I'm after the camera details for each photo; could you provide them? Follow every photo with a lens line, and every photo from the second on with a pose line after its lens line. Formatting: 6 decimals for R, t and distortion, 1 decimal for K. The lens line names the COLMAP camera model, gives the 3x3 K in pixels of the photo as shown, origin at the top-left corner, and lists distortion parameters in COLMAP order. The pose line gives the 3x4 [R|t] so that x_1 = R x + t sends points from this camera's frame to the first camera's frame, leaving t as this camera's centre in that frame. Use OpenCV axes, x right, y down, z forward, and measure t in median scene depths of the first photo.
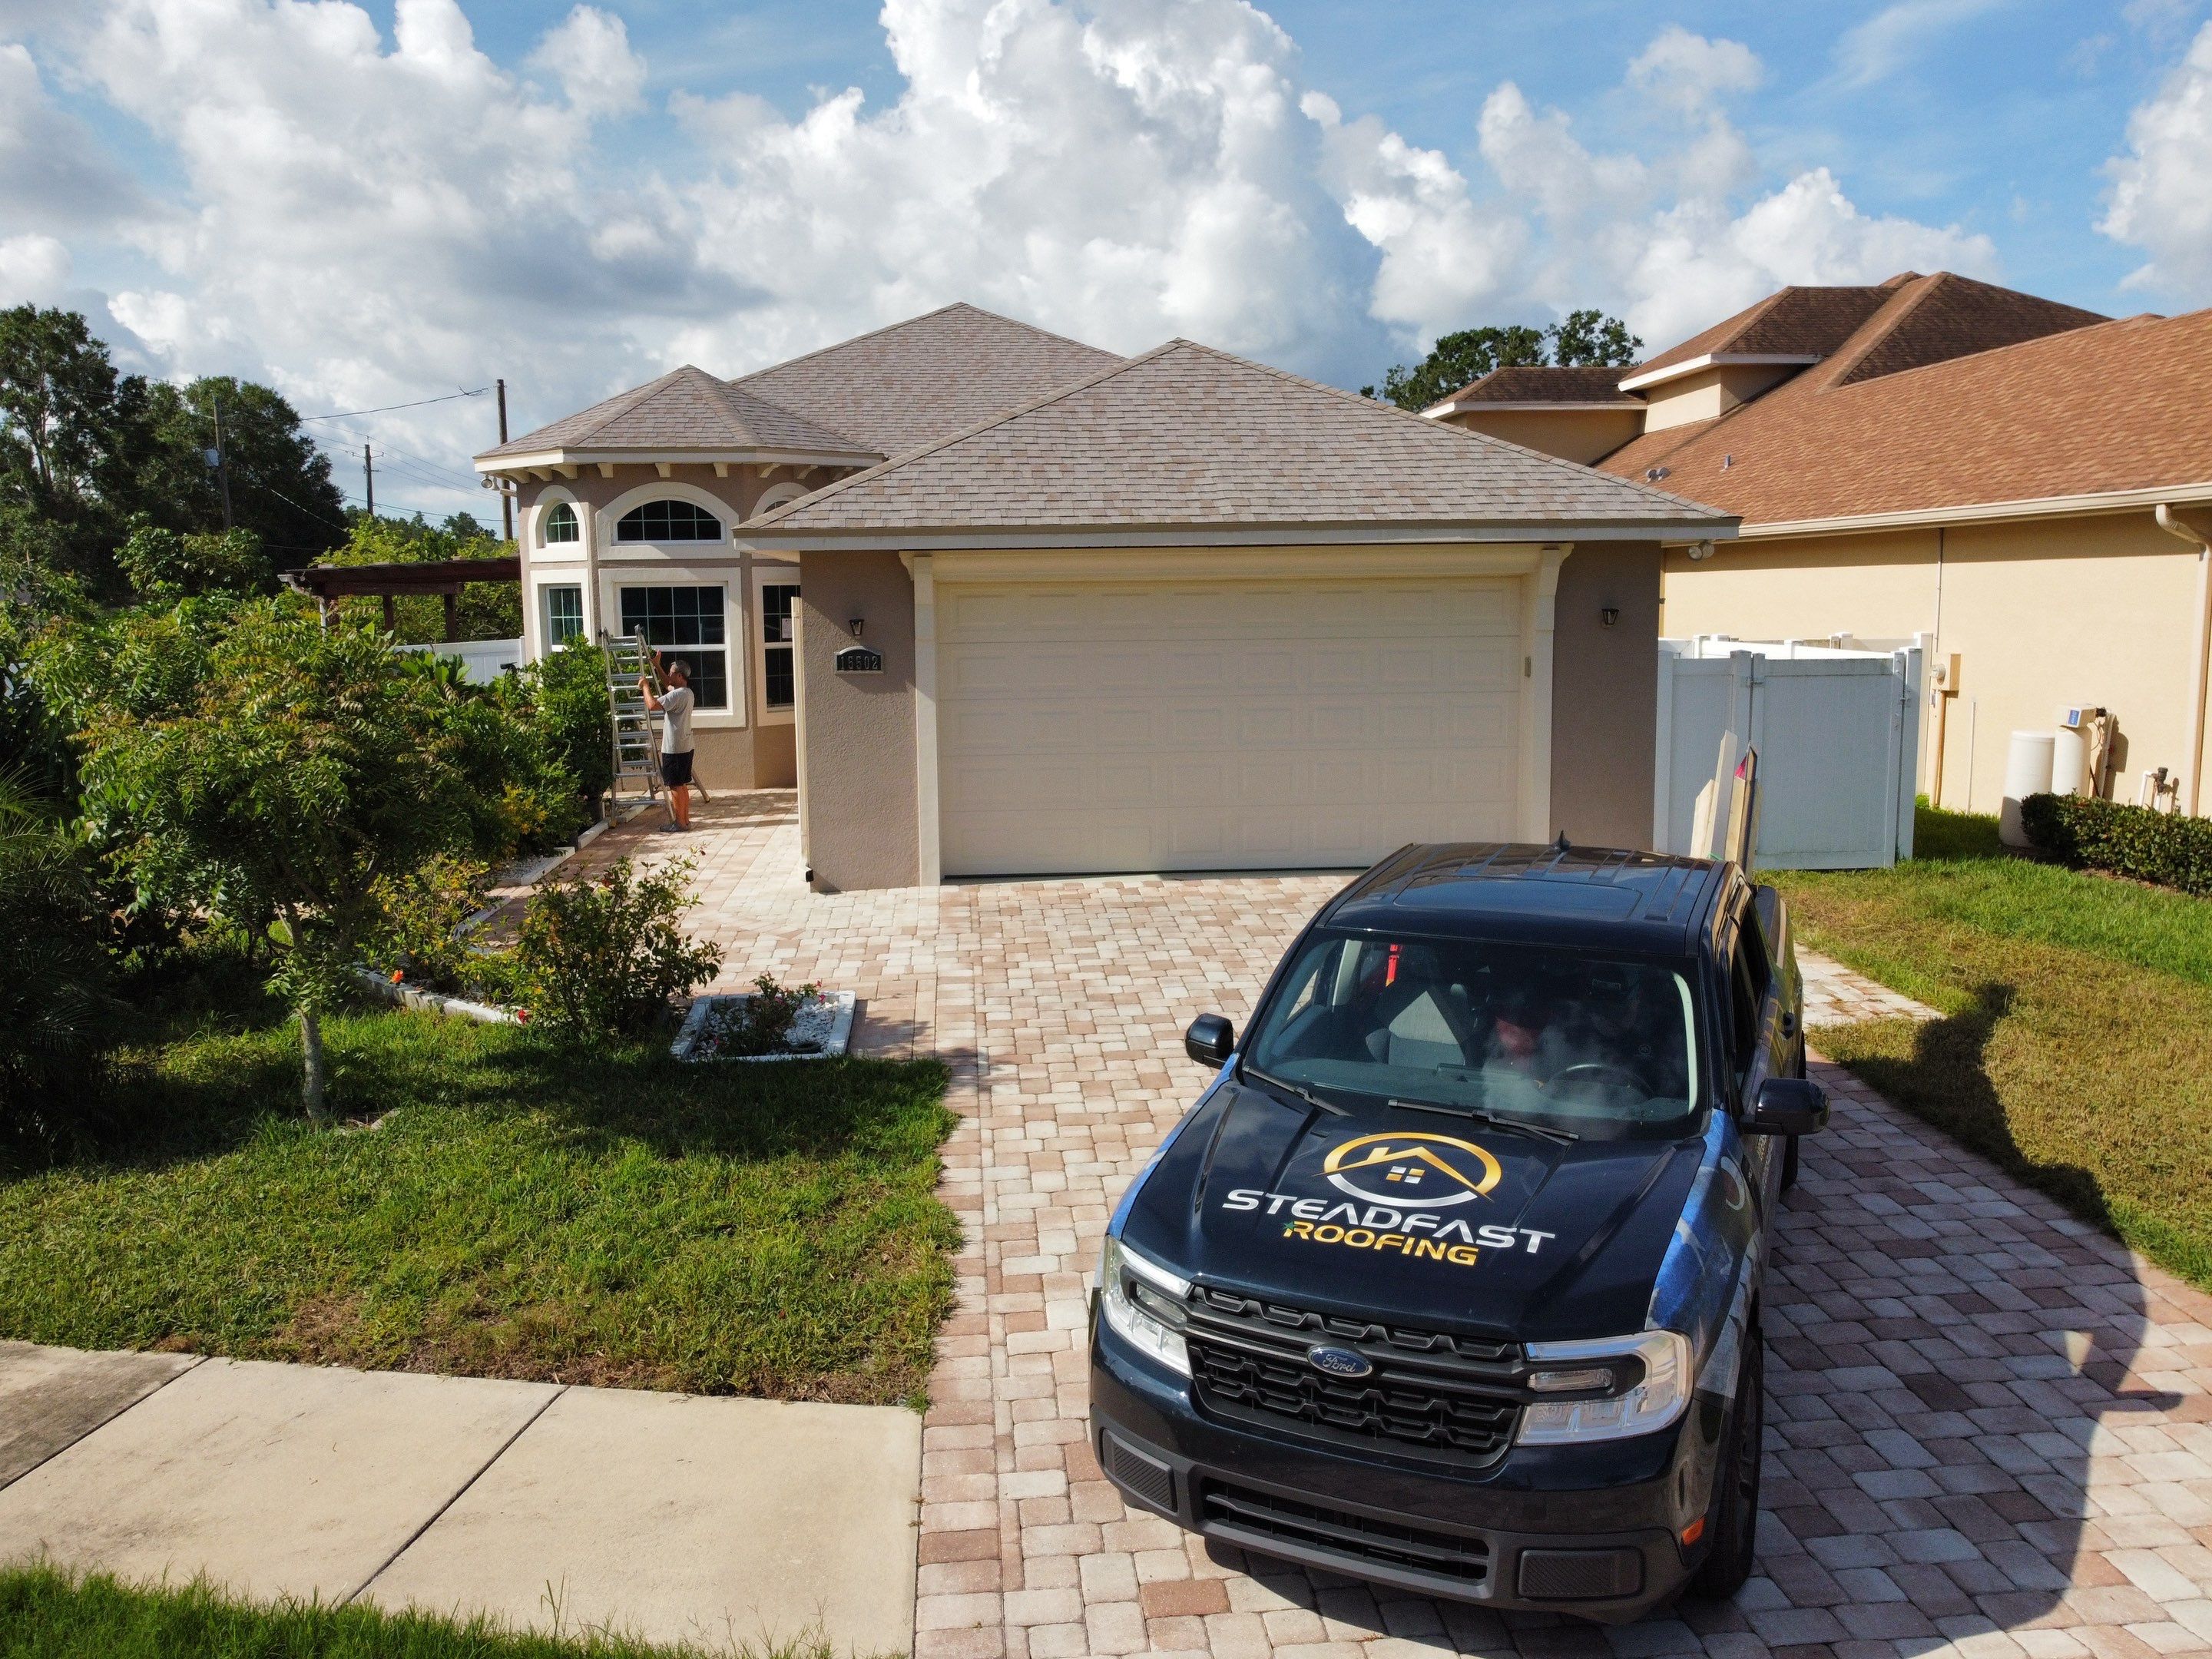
lens RADIAL K [[1667.2, 0, 1082.7], [0, 1667.2, 814.8], [0, 0, 1]] dist [0.014274, -0.020385]
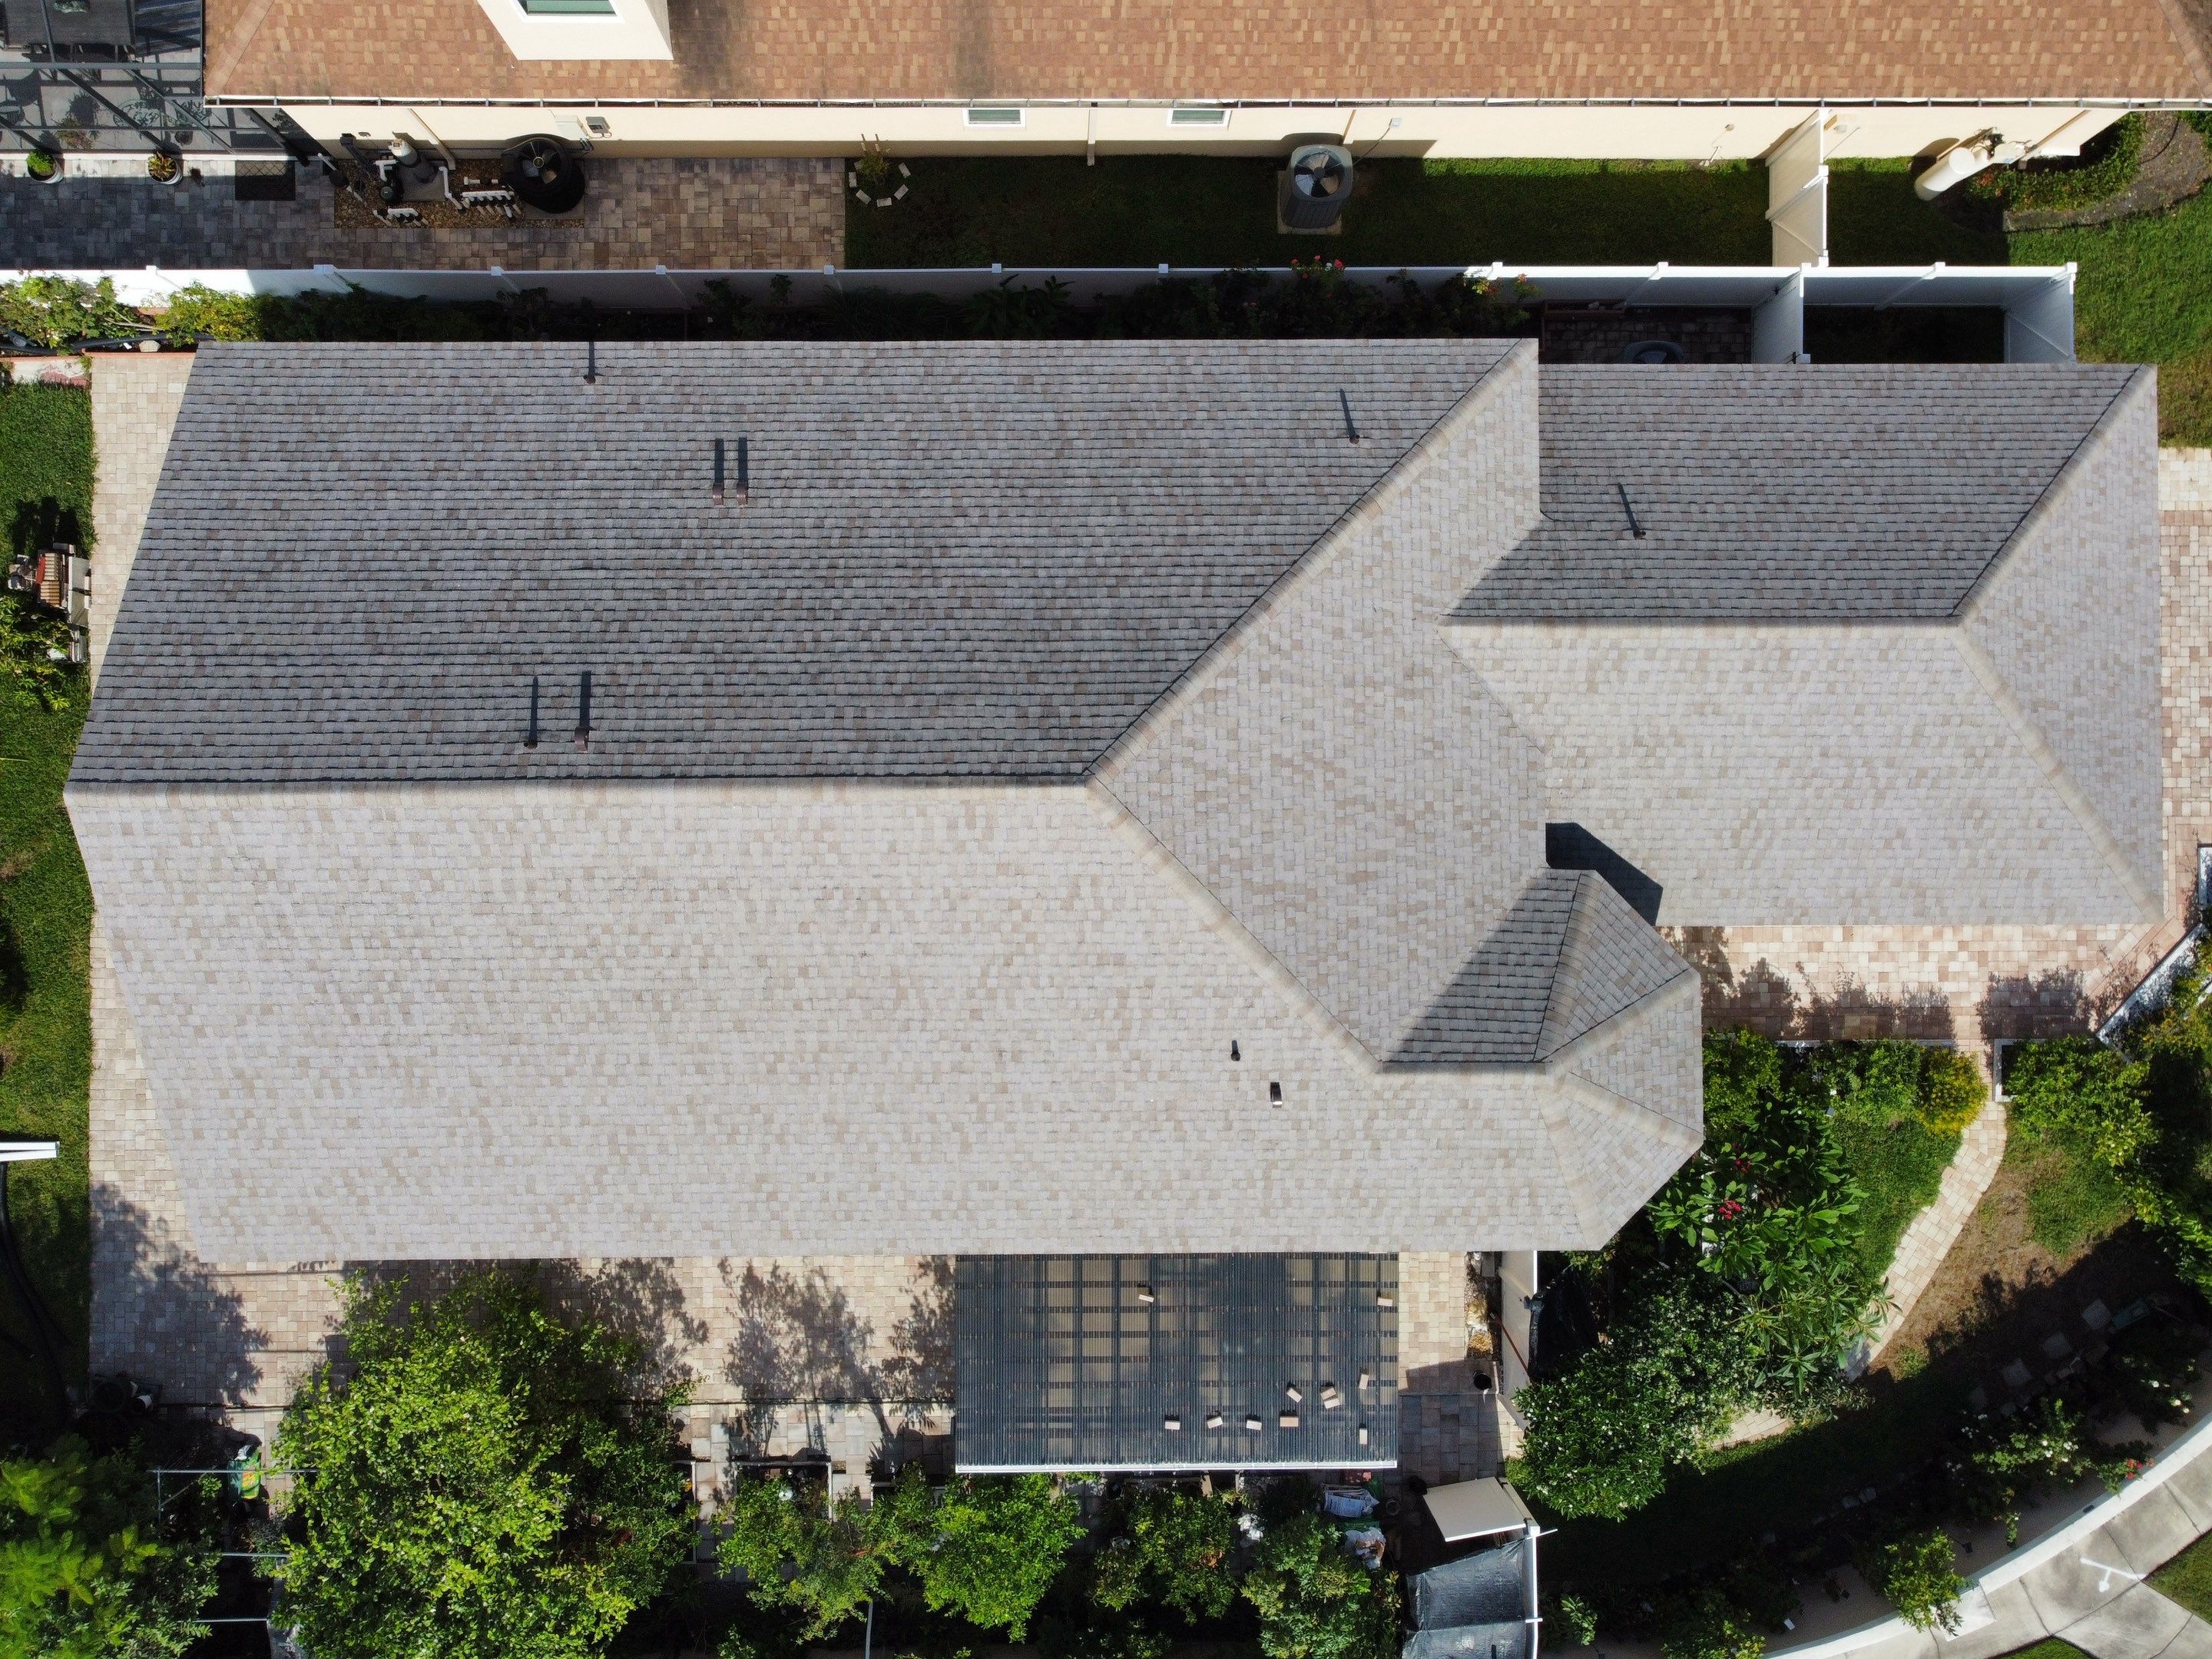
lens RADIAL K [[1667.2, 0, 1077.2], [0, 1667.2, 811.3], [0, 0, 1]] dist [0.014274, -0.020385]
pose [[0.068039, -0.997285, 0.028169, -0.250286], [0.117159, 0.036026, 0.992460, -2.447836], [-0.990780, -0.064225, 0.119292, 2.244135]]
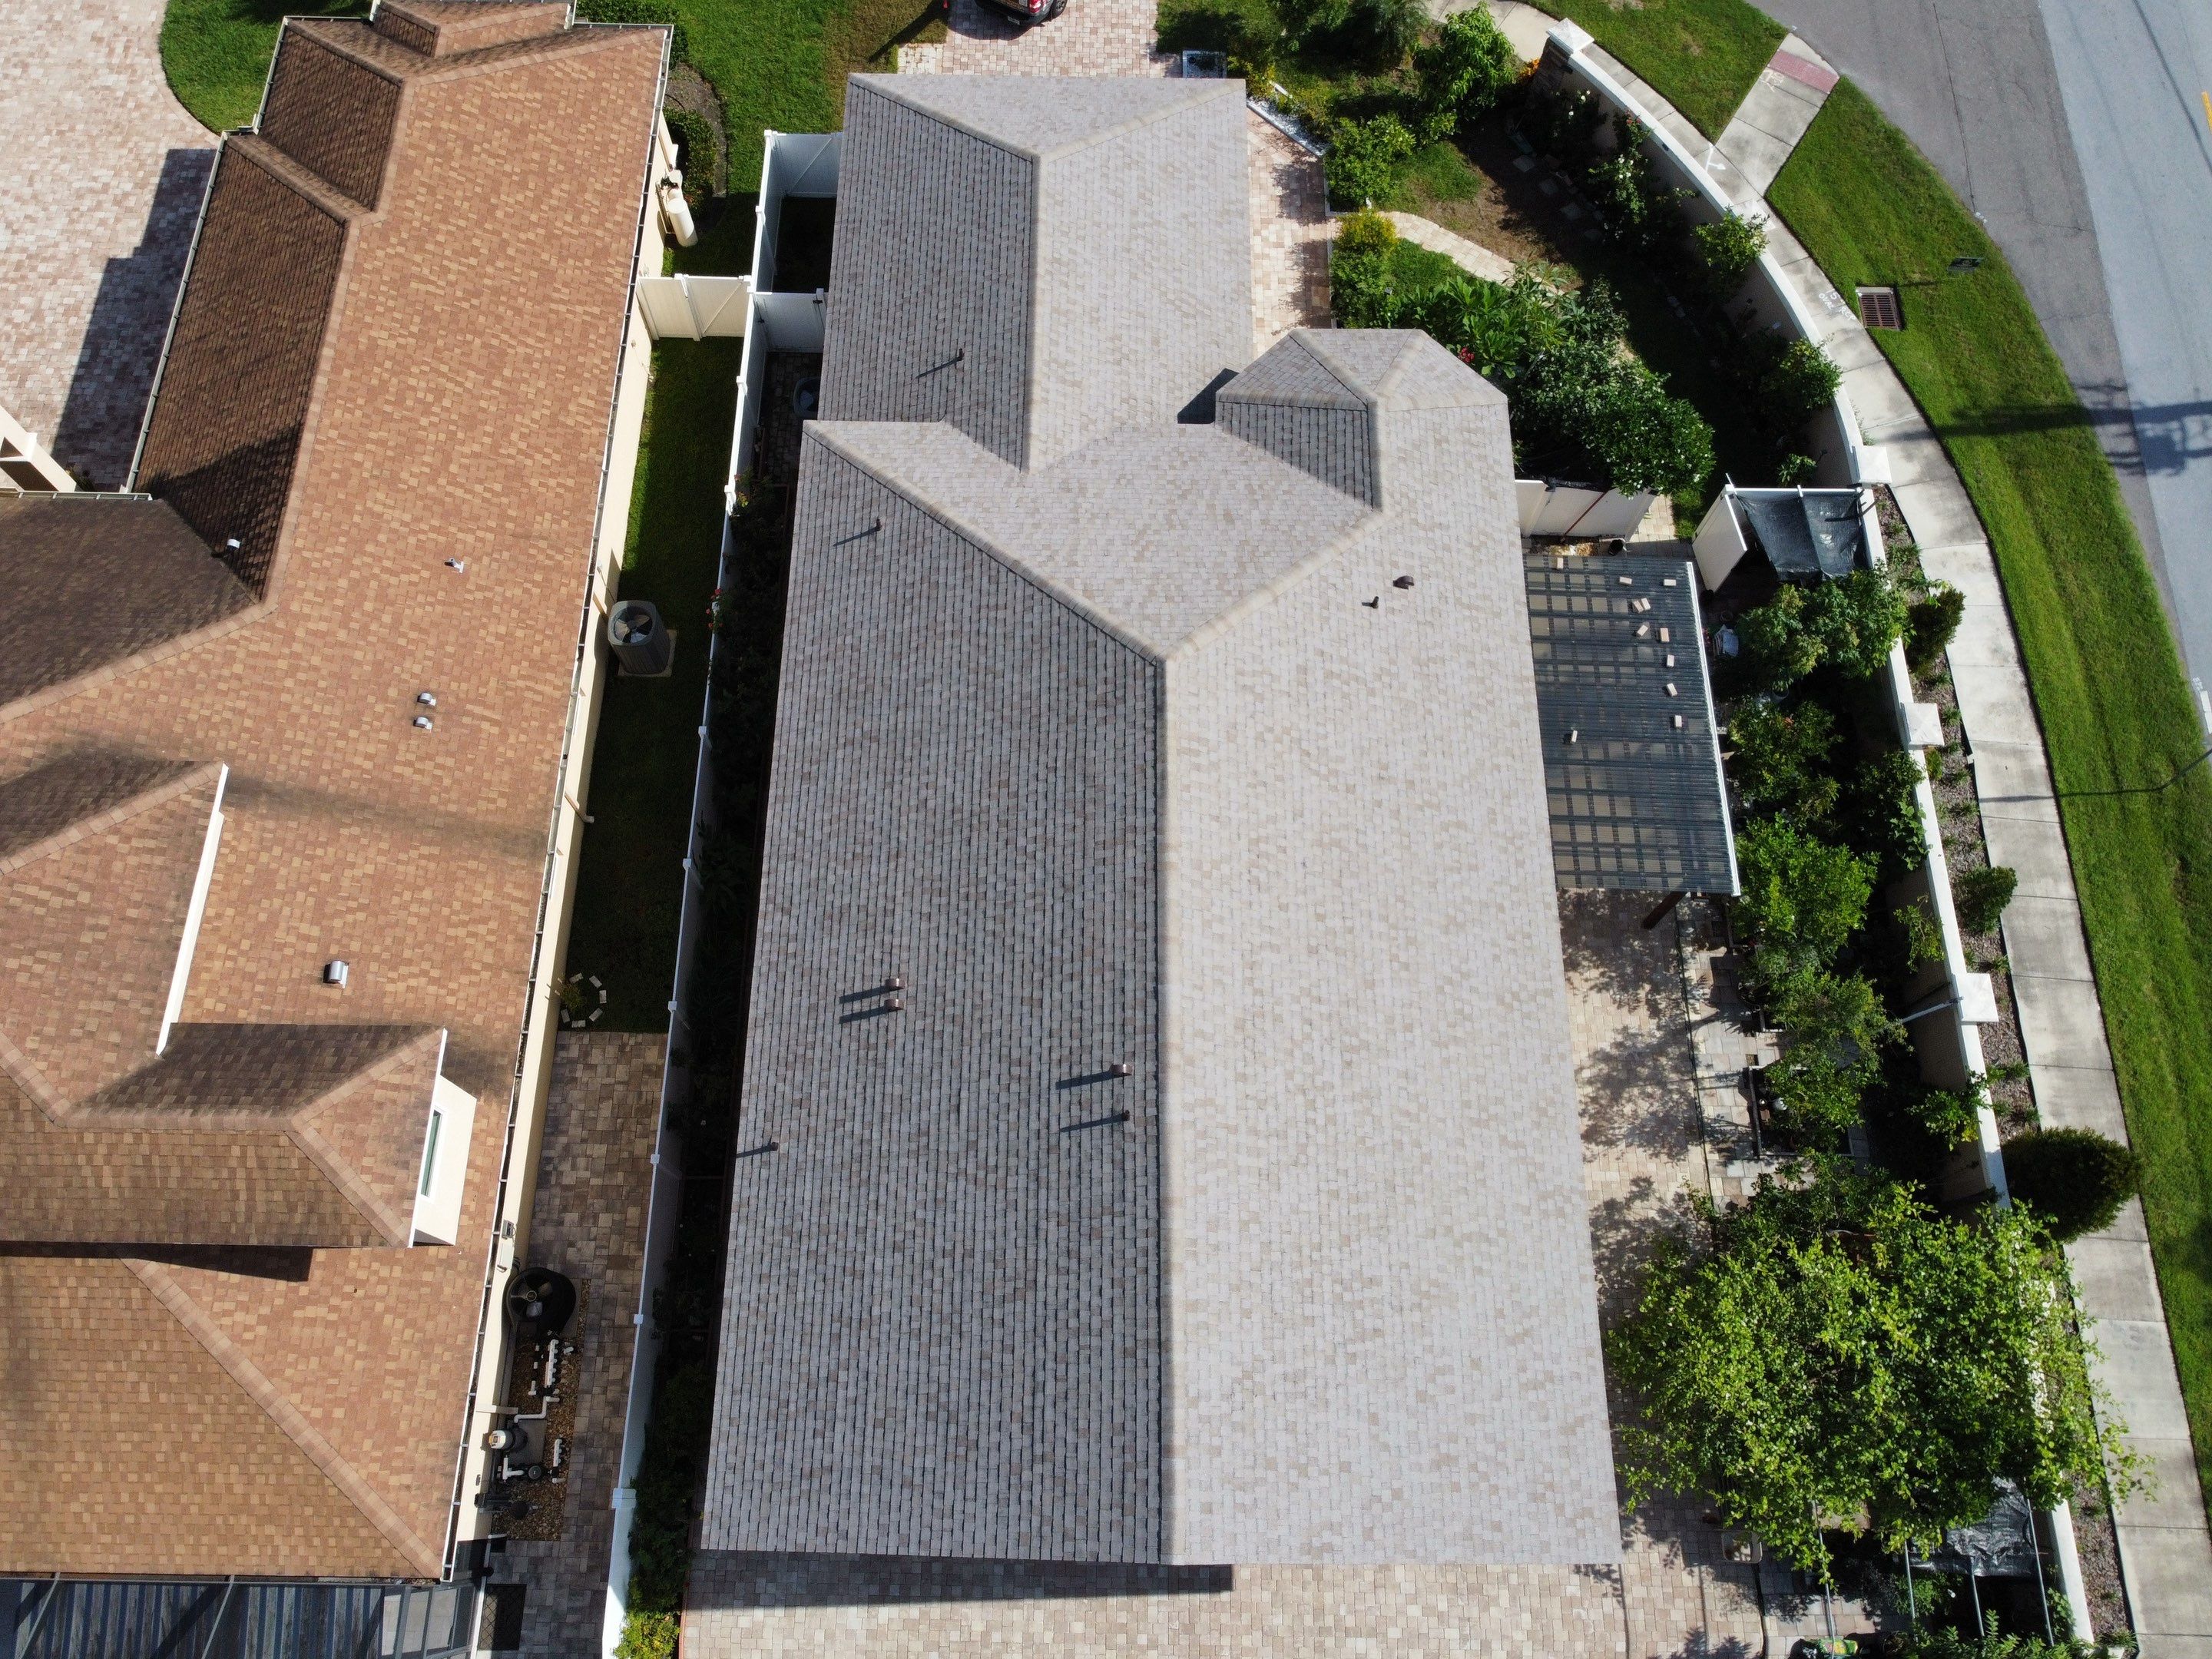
lens RADIAL K [[1667.2, 0, 1076.1], [0, 1667.2, 813.4], [0, 0, 1]] dist [0.014274, -0.020385]
pose [[-0.995996, -0.077968, 0.043728, -0.170362], [0.022341, 0.256534, 0.966277, -2.737323], [-0.086556, 0.963385, -0.253765, 3.169130]]
